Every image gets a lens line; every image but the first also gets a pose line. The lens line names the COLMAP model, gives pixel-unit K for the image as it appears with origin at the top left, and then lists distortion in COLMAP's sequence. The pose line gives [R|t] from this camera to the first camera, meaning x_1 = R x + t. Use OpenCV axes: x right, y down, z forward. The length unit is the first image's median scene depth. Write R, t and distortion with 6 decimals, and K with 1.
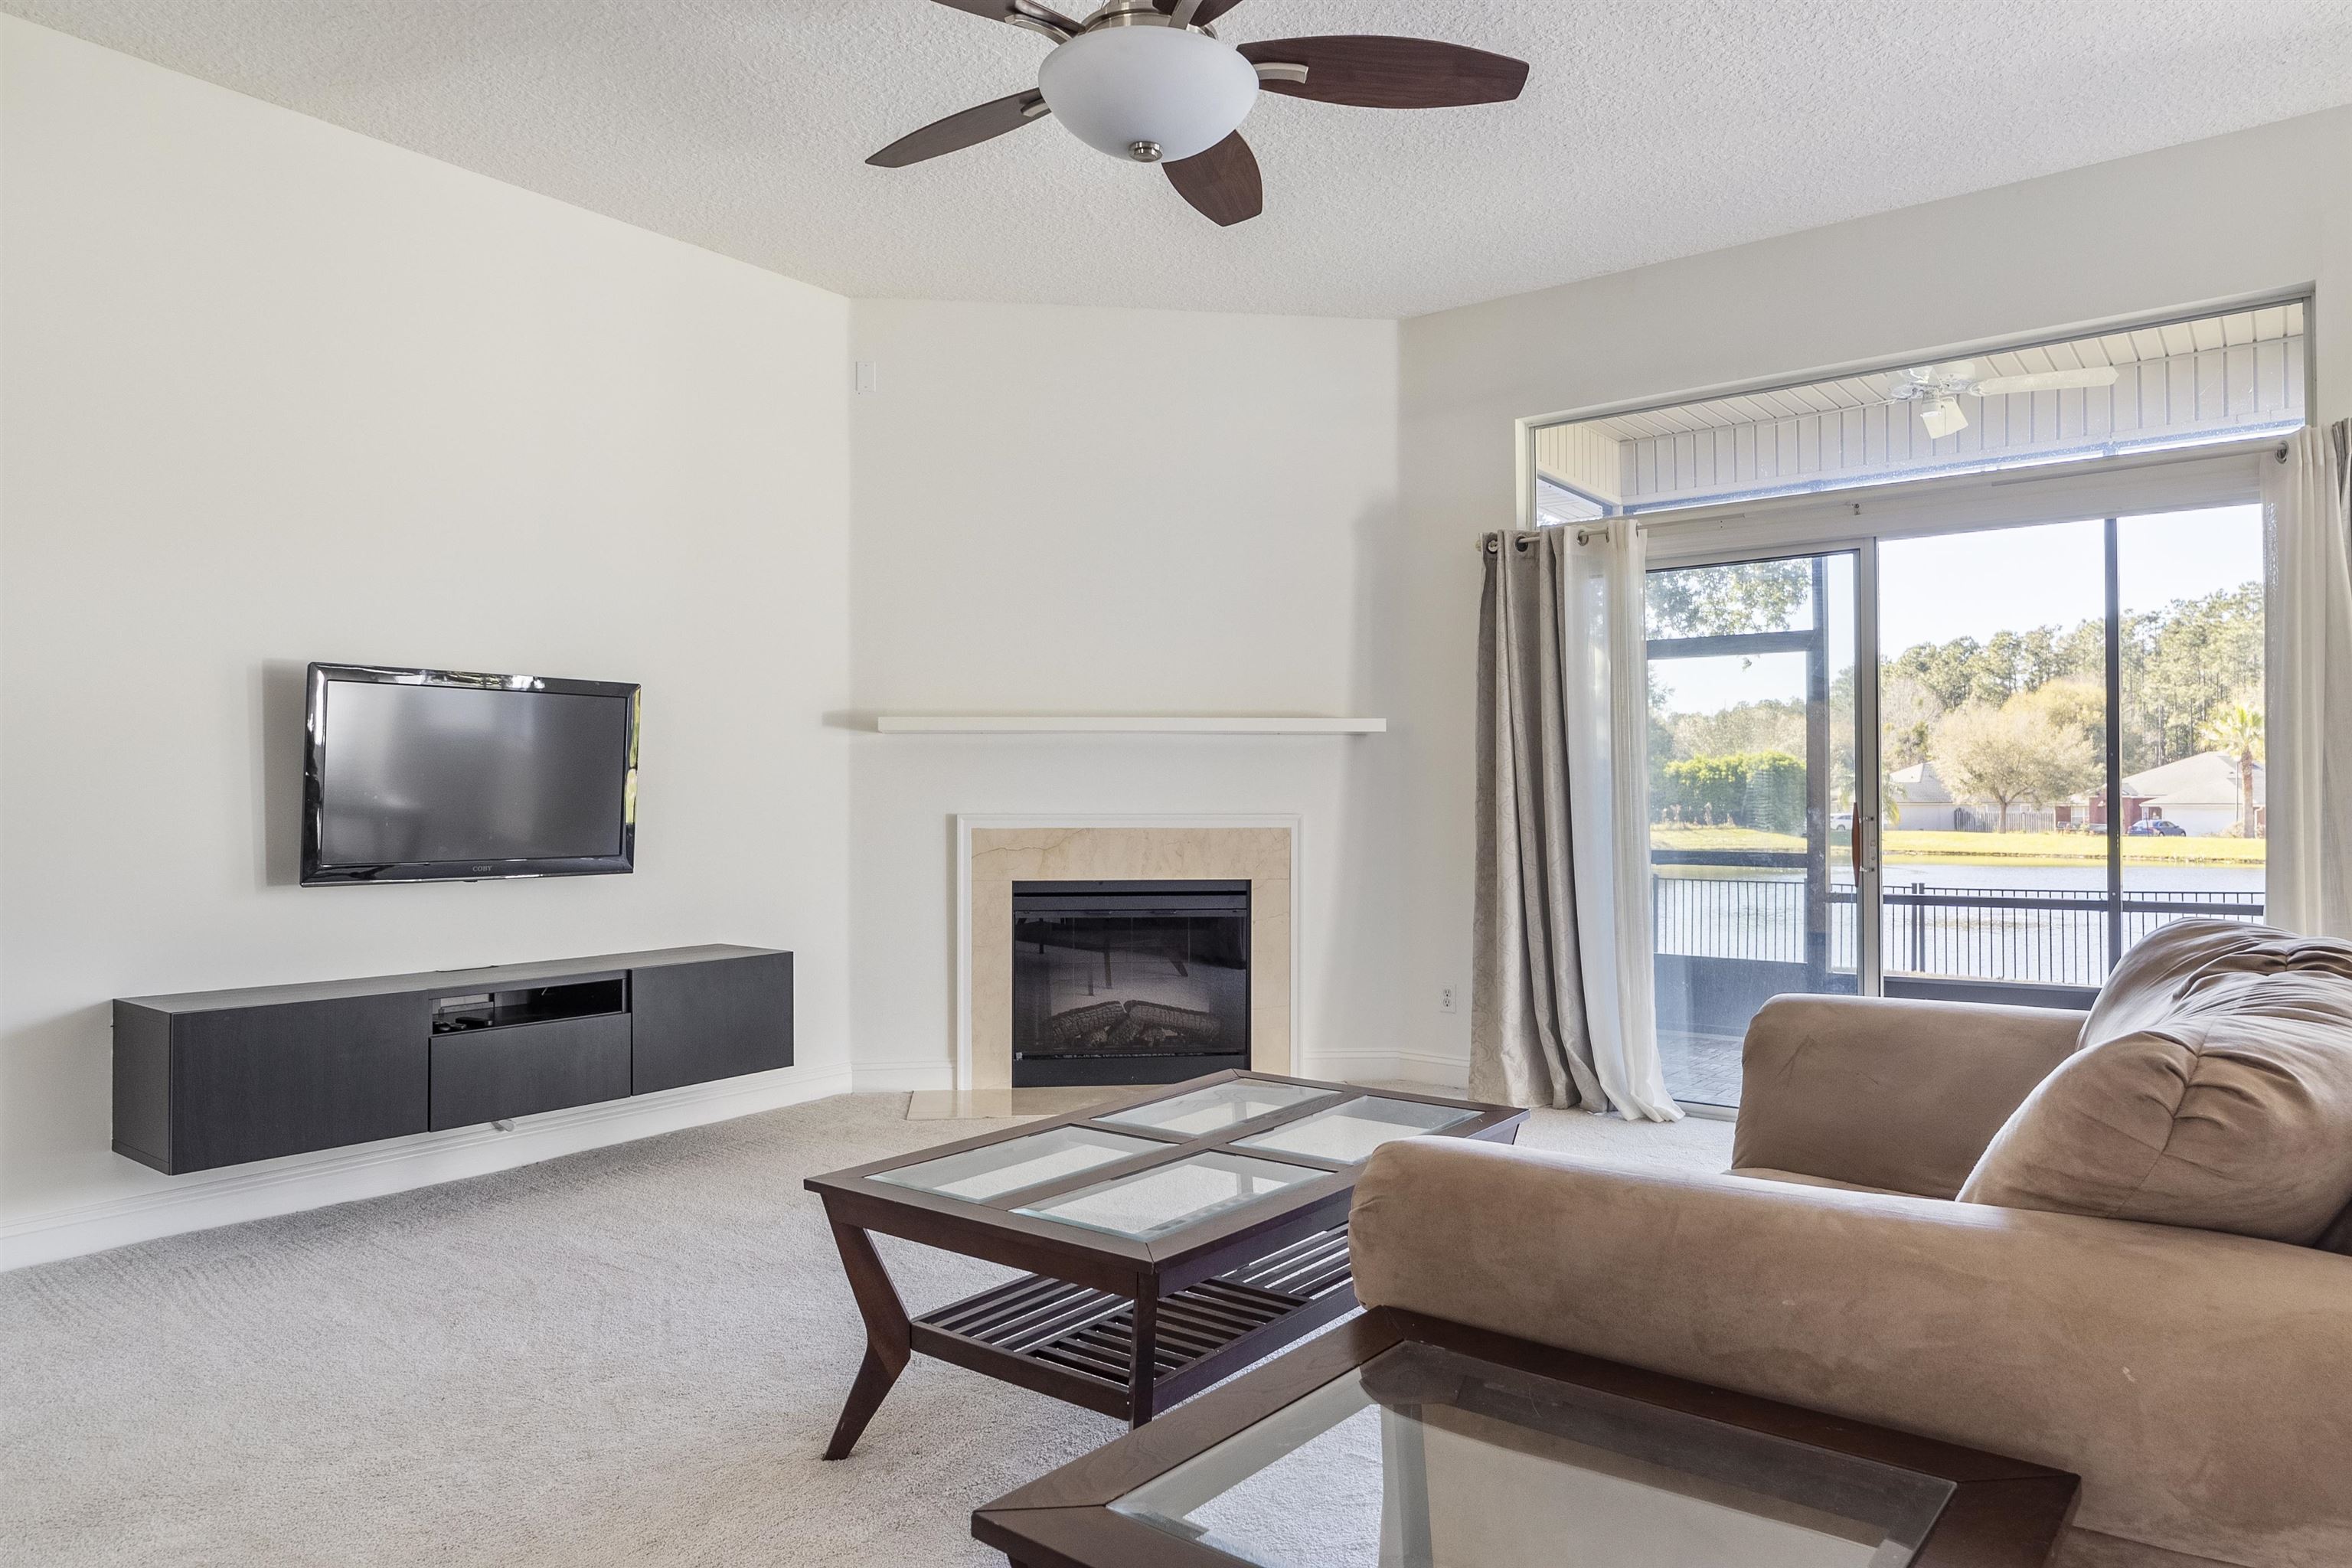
lens RADIAL K [[1470.7, 0, 1189.9], [0, 1470.7, 766.9], [0, 0, 1]] dist [-0.002529, -0.000047]
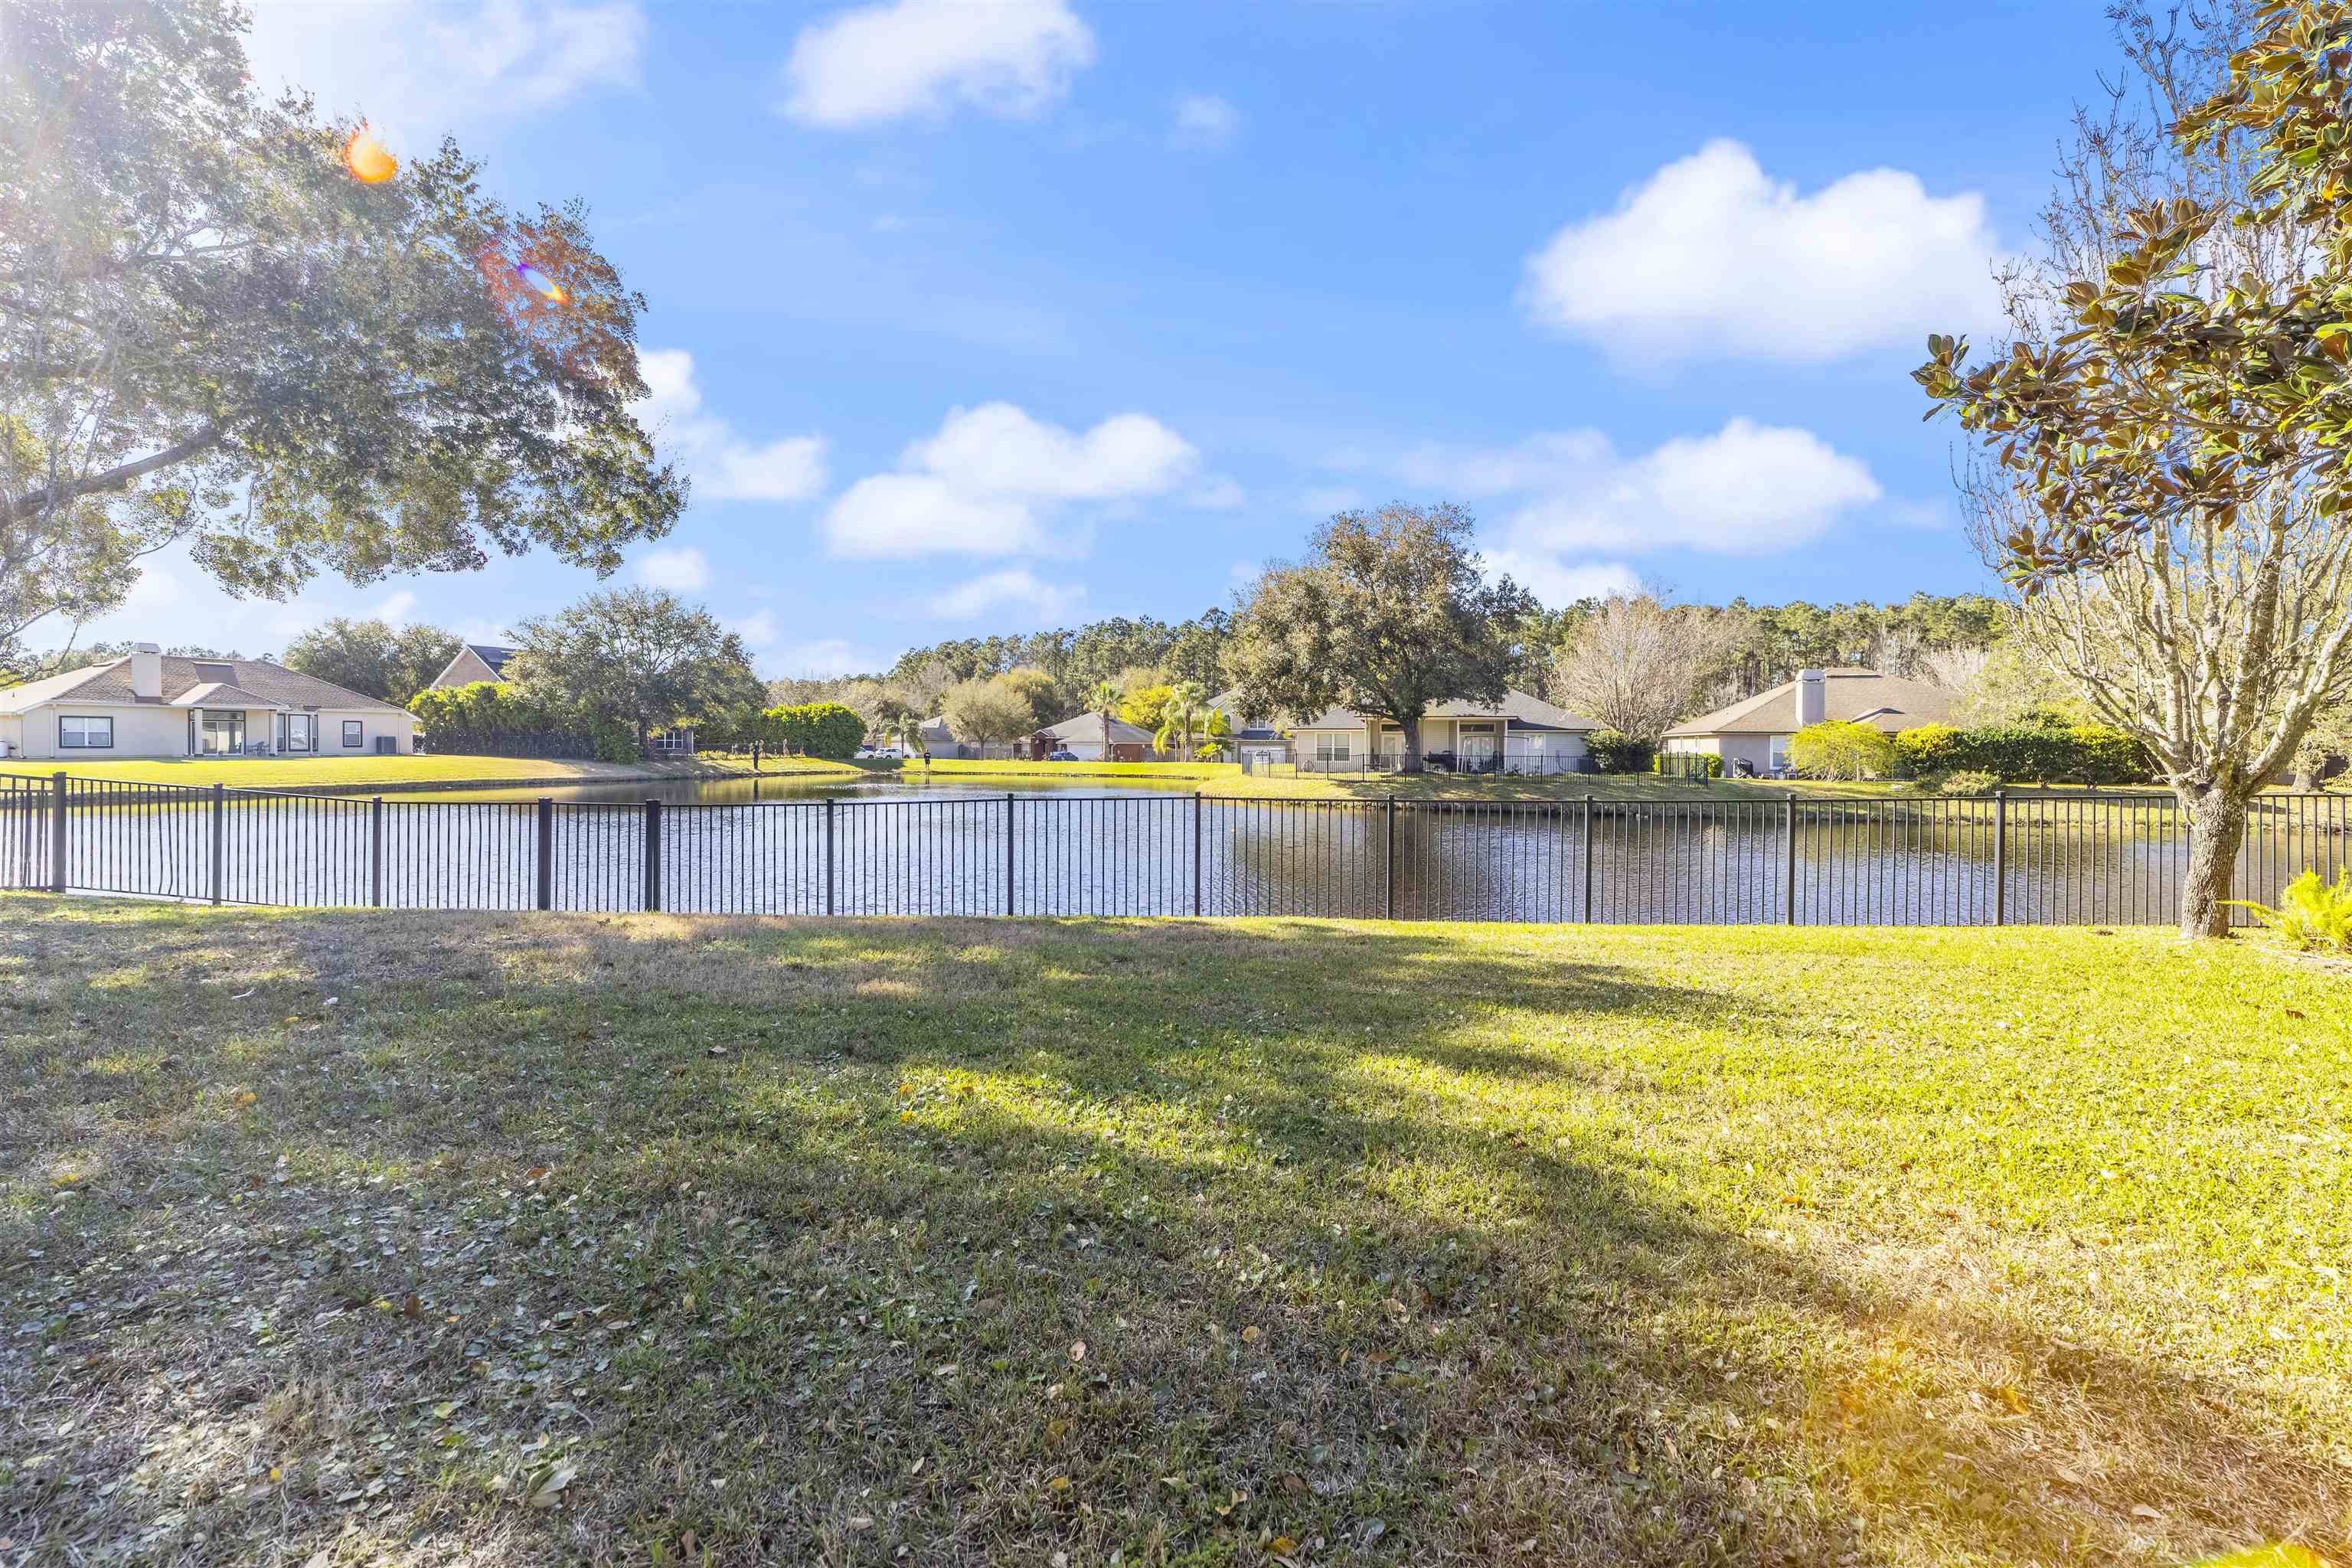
lens RADIAL K [[969.8, 0, 1173.3], [0, 969.8, 759.2], [0, 0, 1]] dist [-0.000758, 0.000094]
pose [[0.782549, -0.004958, 0.622569, 1.072311], [-0.020810, 0.999201, 0.034114, 0.070585], [-0.622241, -0.039652, 0.781821, 0.938171]]
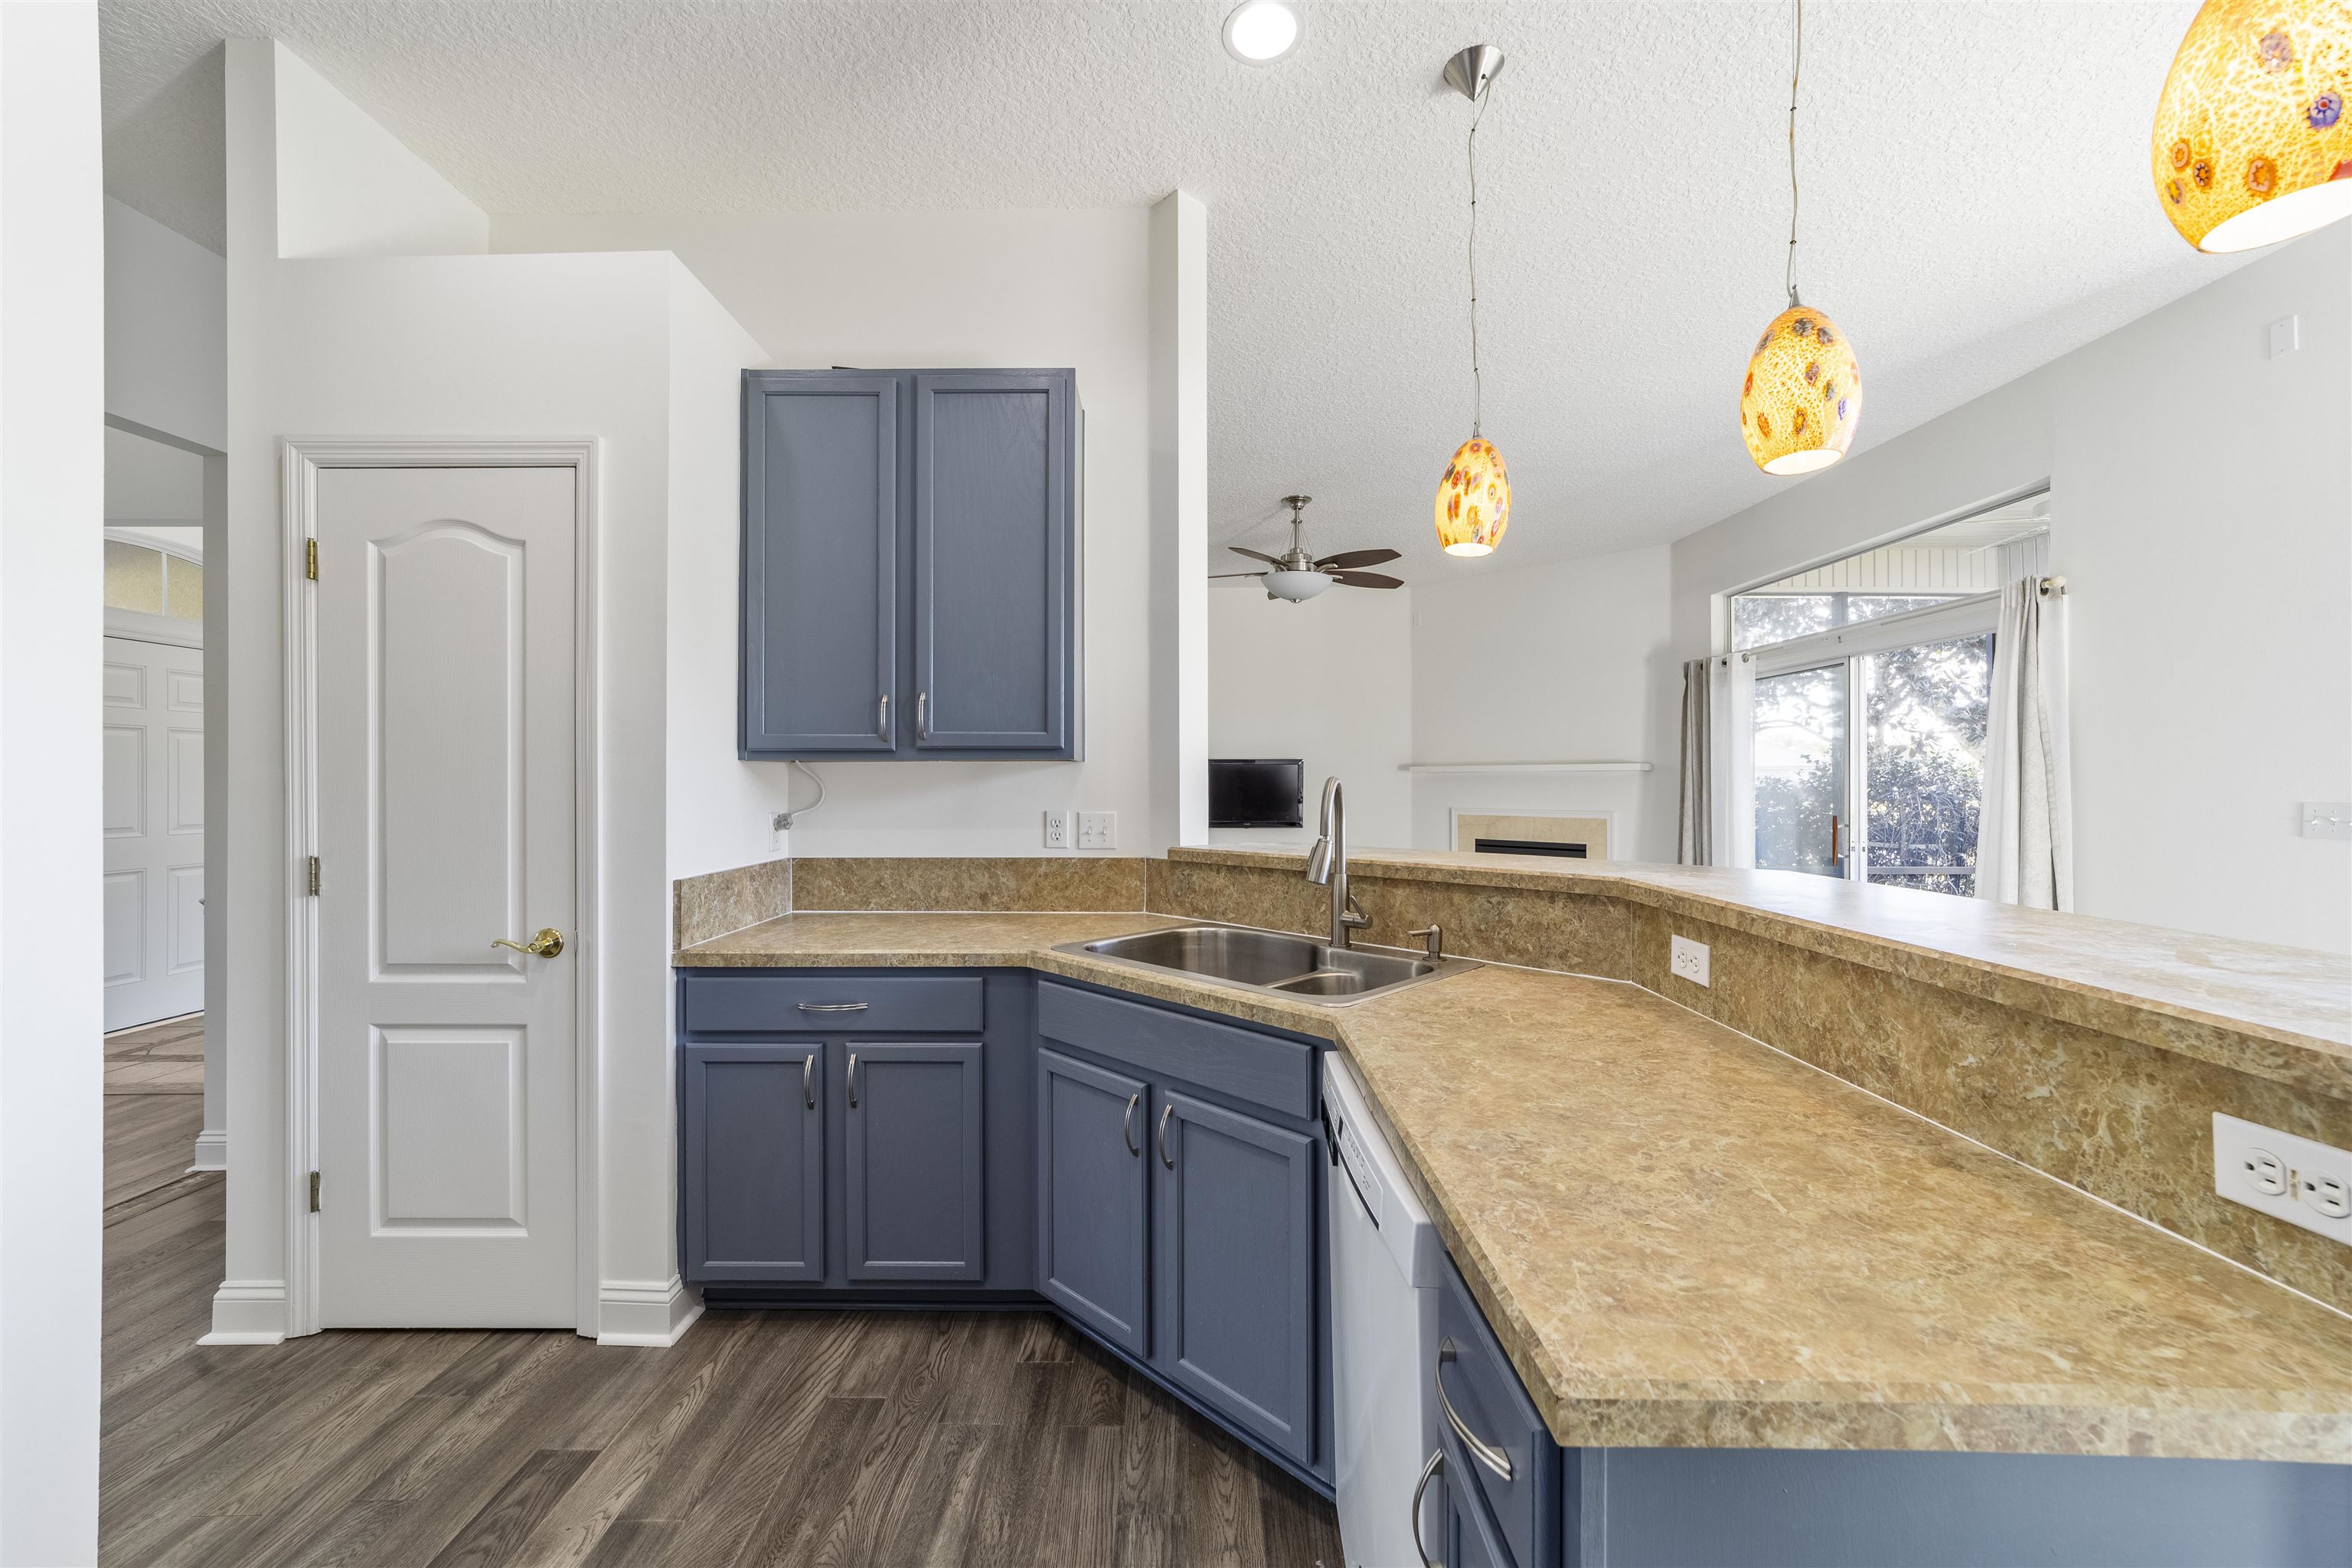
lens RADIAL K [[911.6, 0, 1180.9], [0, 911.6, 783.7], [0, 0, 1]] dist [-0.000852, 0.000258]
pose [[0.615595, 0.003705, -0.788054, 0.690058], [0.018430, 0.999648, 0.019096, -0.039354], [0.787847, -0.026279, 0.615310, -0.197010]]
